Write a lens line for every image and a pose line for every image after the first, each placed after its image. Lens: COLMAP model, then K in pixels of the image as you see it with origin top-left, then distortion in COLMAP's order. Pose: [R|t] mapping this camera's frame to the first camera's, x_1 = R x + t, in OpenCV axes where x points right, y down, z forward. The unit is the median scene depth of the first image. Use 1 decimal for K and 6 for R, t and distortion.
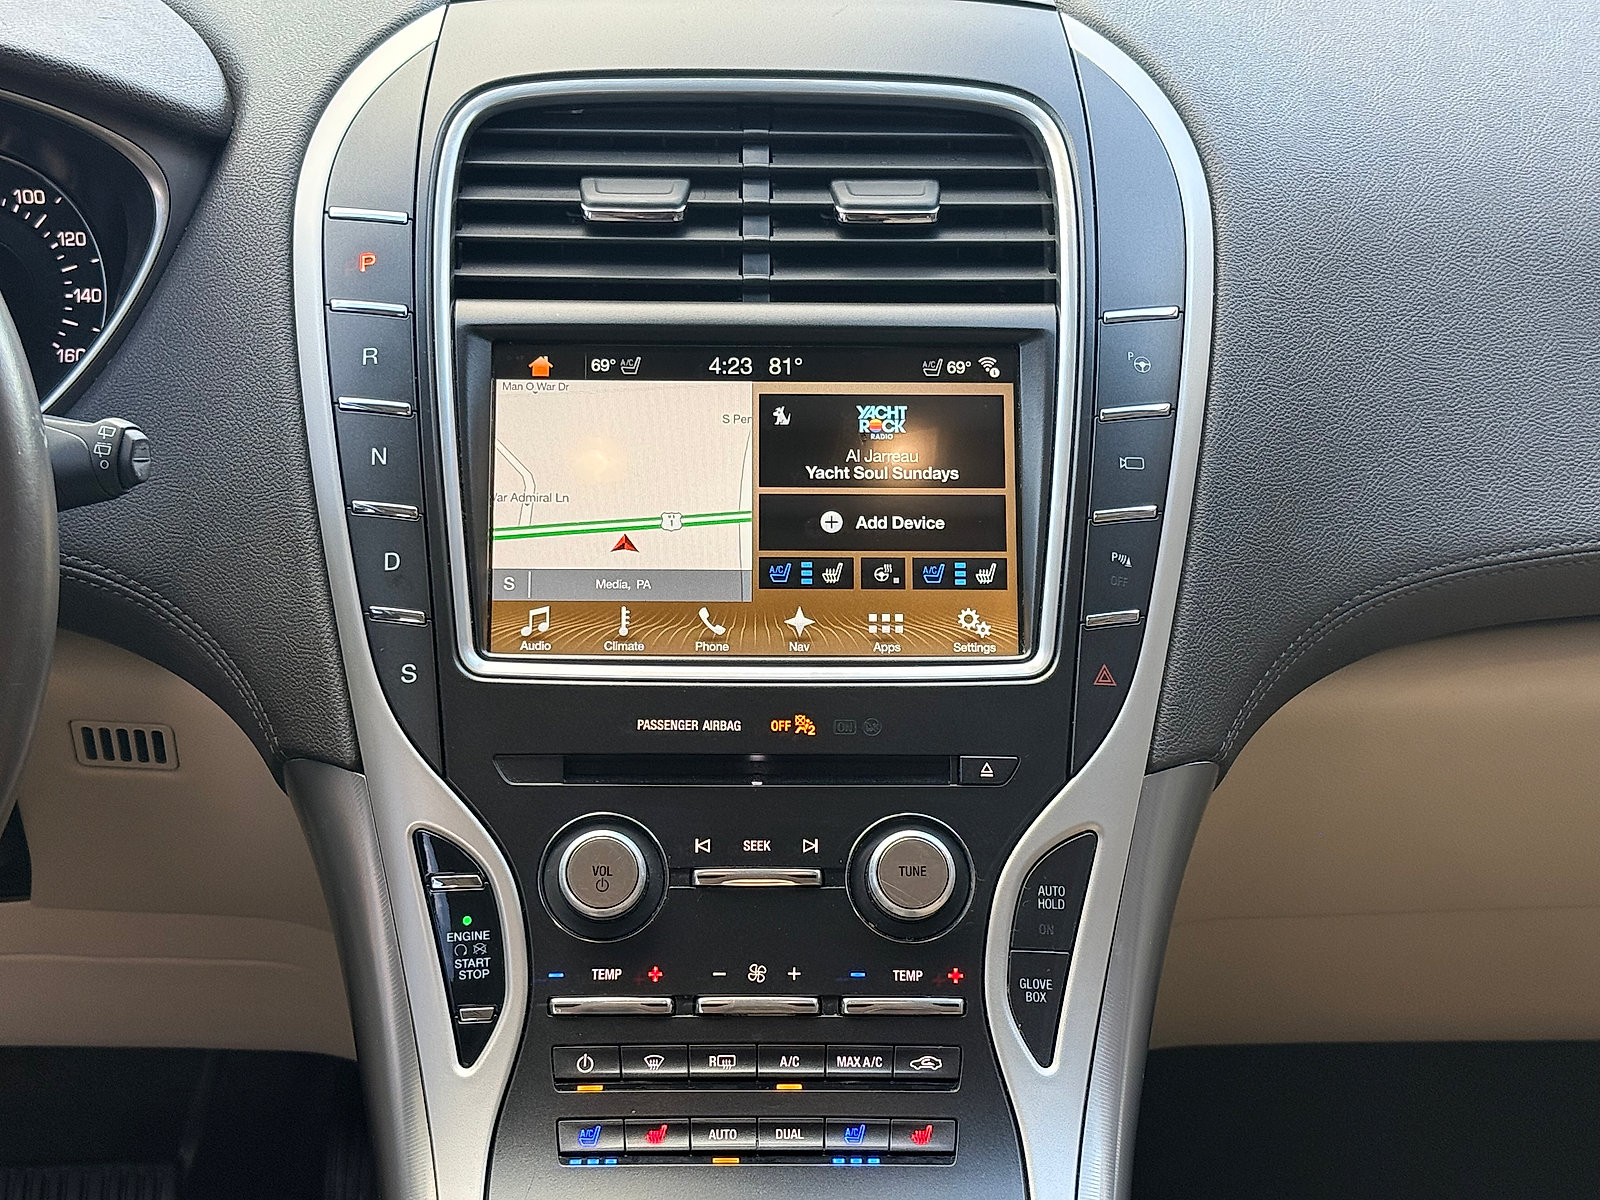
lens RADIAL K [[2368.8, 0, 790.9], [0, 2368.8, 596.9], [0, 0, 1]] dist [0.035312, 0.000000]
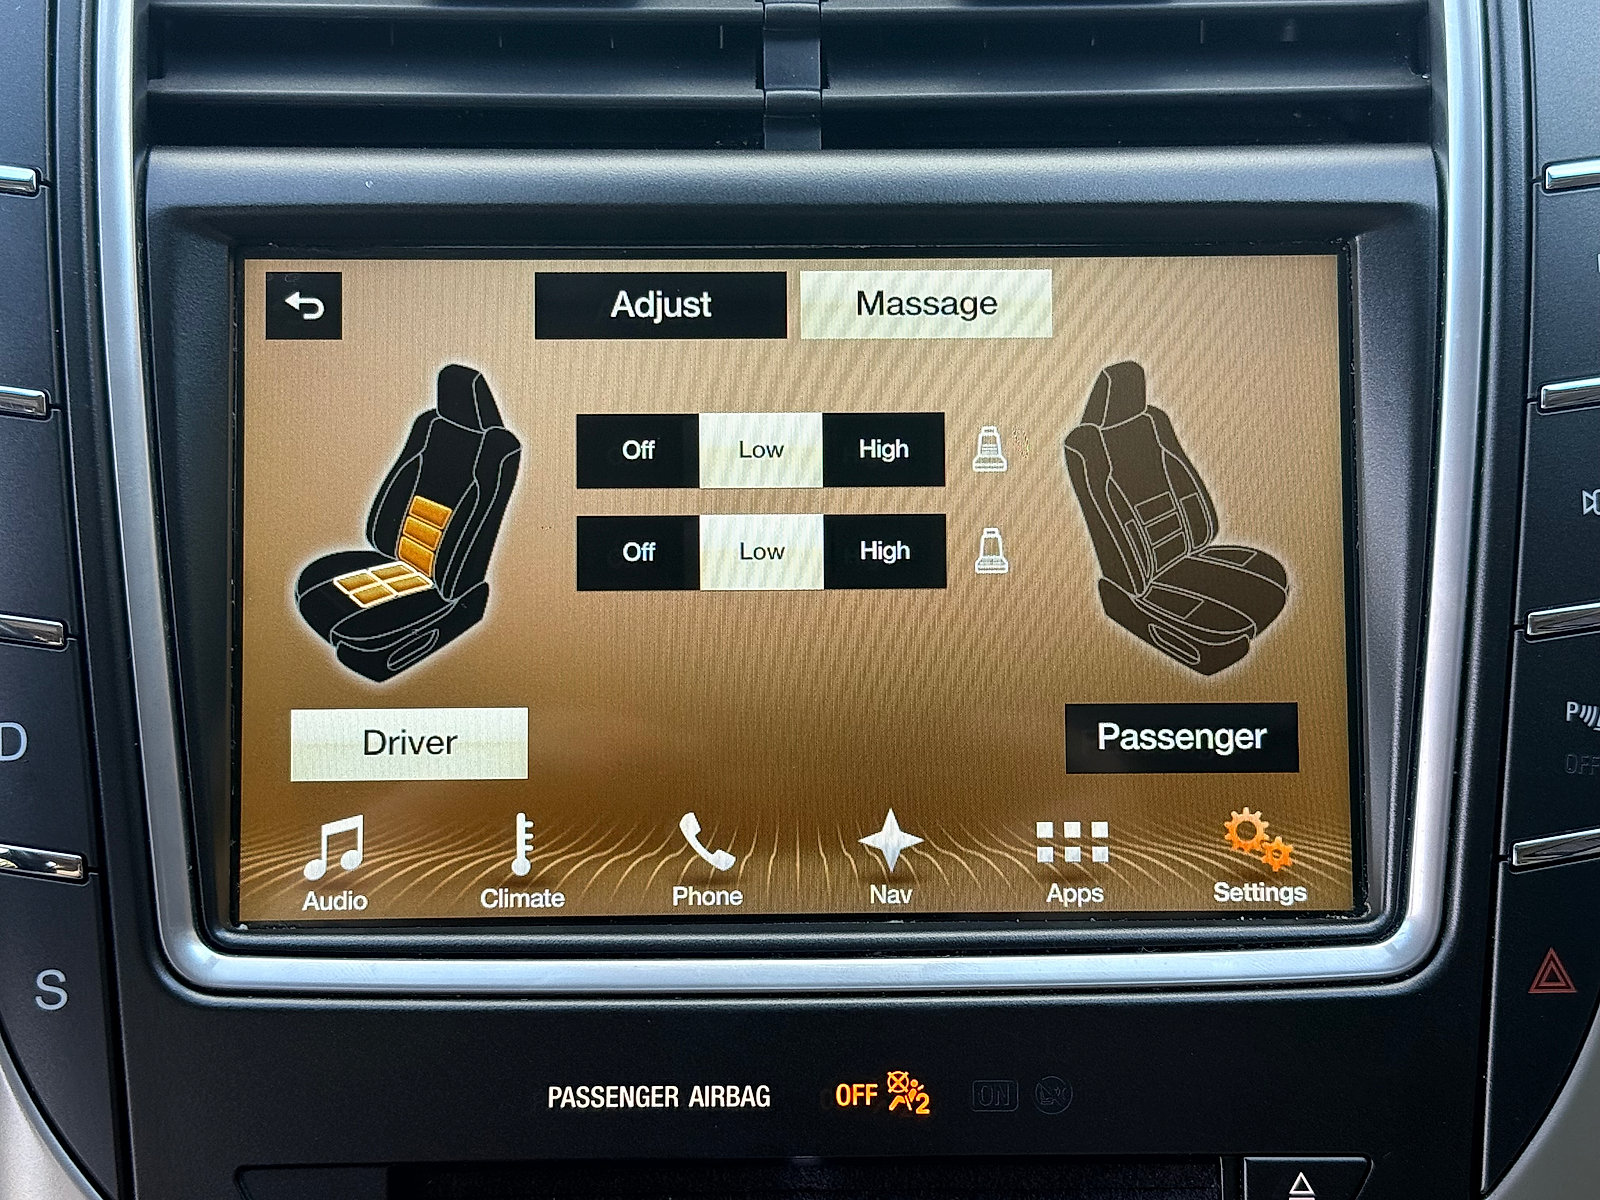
lens RADIAL K [[2480.9, 0, 790.8], [0, 2480.9, 611.2], [0, 0, 1]] dist [0.089499, 0.000000]
pose [[0.999948, -0.007437, -0.007002, -0.012630], [0.008278, 0.991610, 0.128999, -0.099890], [0.005983, -0.129050, 0.991620, 0.511855]]
